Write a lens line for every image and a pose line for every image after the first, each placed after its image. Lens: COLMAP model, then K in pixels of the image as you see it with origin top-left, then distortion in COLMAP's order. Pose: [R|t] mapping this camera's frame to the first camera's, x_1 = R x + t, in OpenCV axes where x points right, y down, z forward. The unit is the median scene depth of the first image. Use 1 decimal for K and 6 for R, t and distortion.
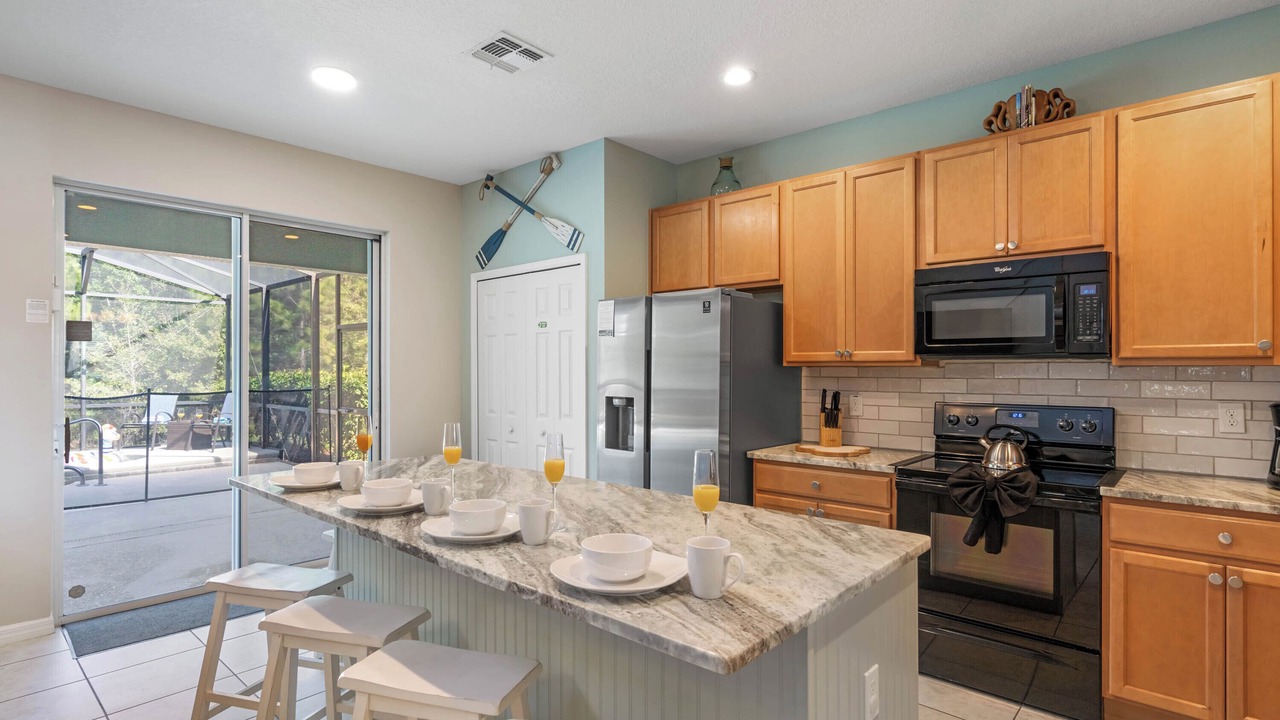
lens RADIAL K [[642.7, 0, 640.0], [0, 642.7, 360.0], [0, 0, 1]] dist [-0.002778, -0.000223]
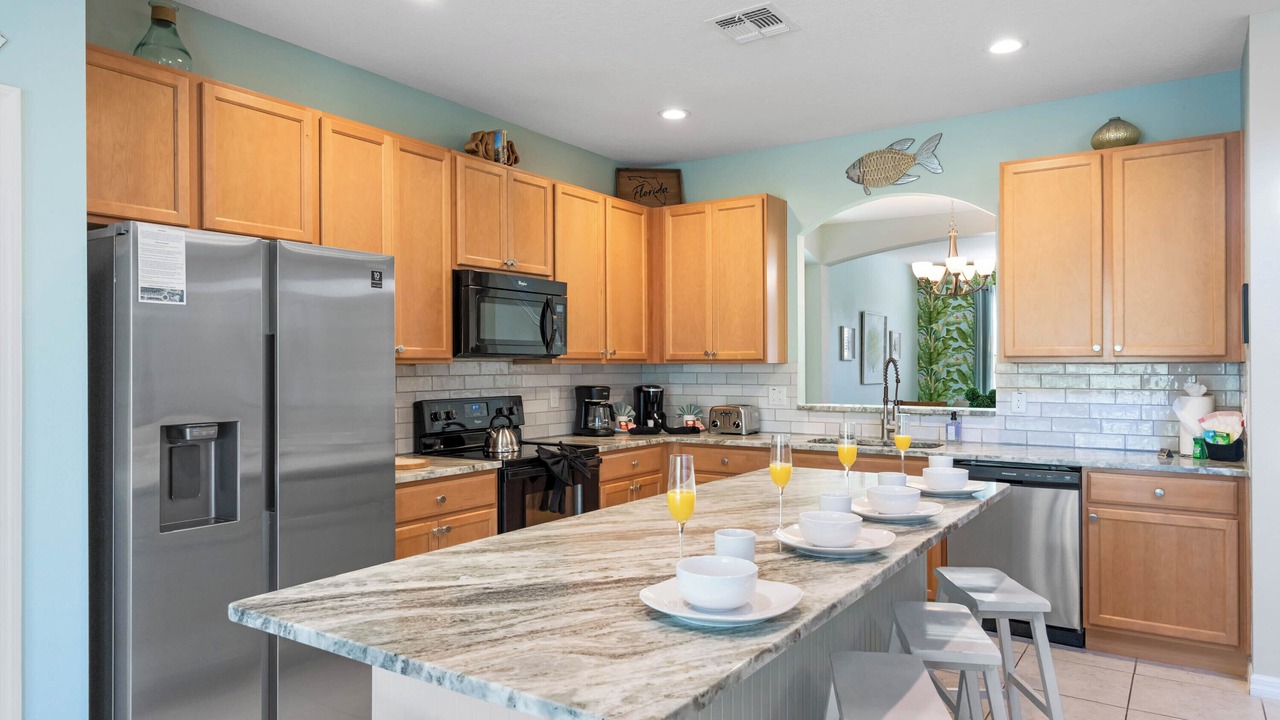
lens RADIAL K [[800.5, 0, 640.0], [0, 800.5, 360.0], [0, 0, 1]] dist [-0.001897, -0.001564]
pose [[-0.132840, 0.006637, 0.991115, -0.801265], [-0.010462, 0.999912, -0.008098, 0.009504], [-0.991082, -0.011445, -0.132759, 0.830859]]
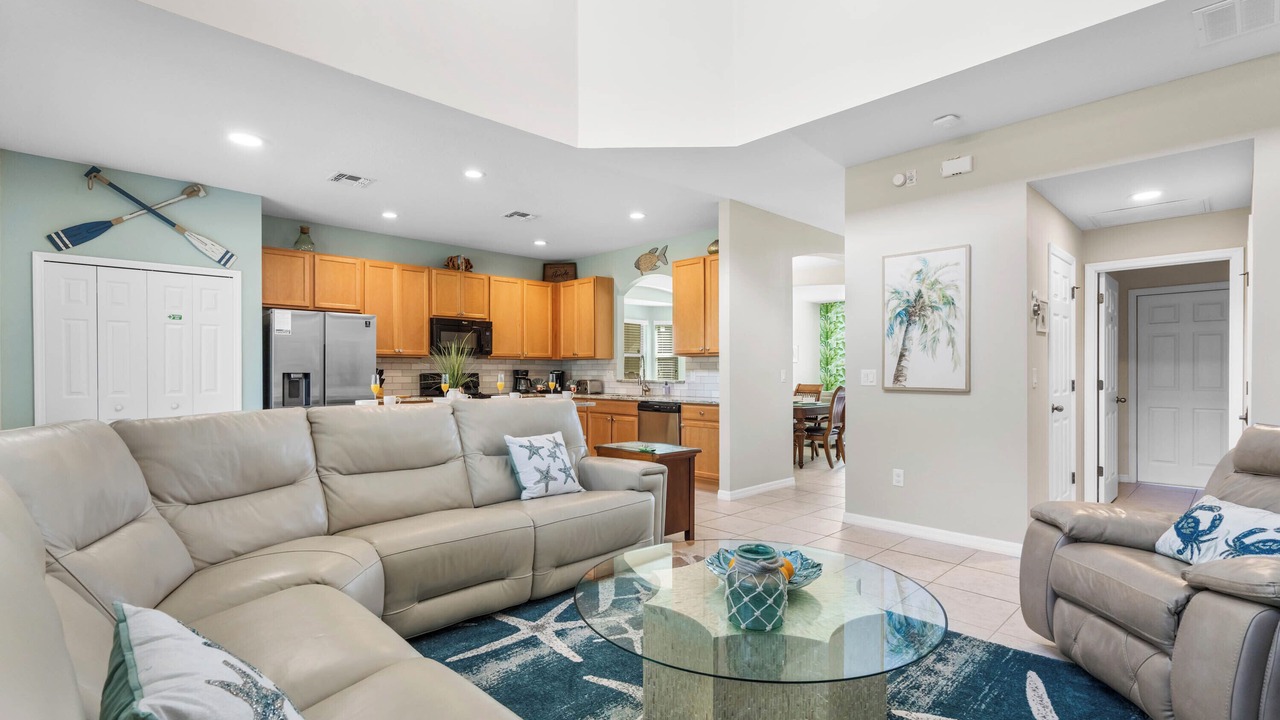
lens RADIAL K [[581.2, 0, 640.4], [0, 581.2, 375.3], [0, 0, 1]] dist [-0.000997, 0.000036]
pose [[0.079649, -0.005226, 0.996809, -1.571149], [-0.013482, 0.999889, 0.006320, 0.048605], [-0.996732, -0.013942, 0.079570, 0.043240]]
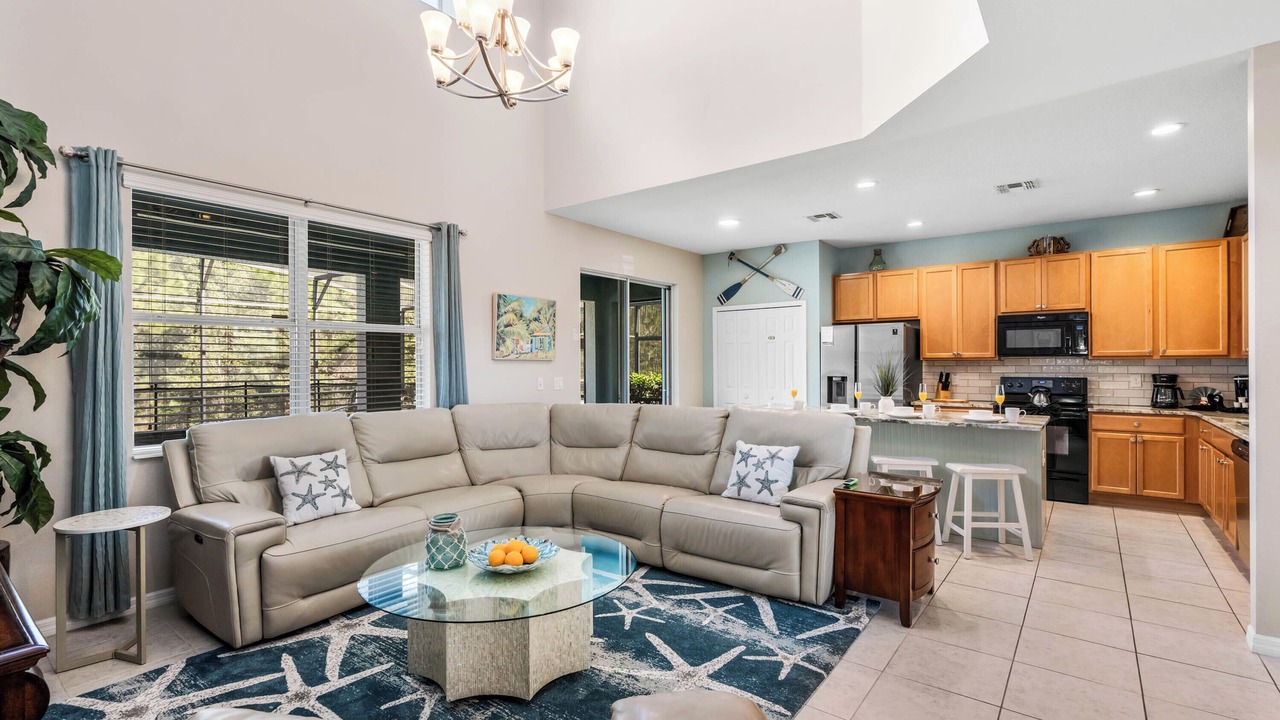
lens RADIAL K [[581.8, 0, 640.0], [0, 581.8, 360.0], [0, 0, 1]] dist [-0.005205, -0.000279]
pose [[0.997396, -0.003795, 0.072024, -0.851170], [0.003189, 0.999959, 0.008517, -0.010263], [-0.072053, -0.008265, 0.997367, -0.808477]]
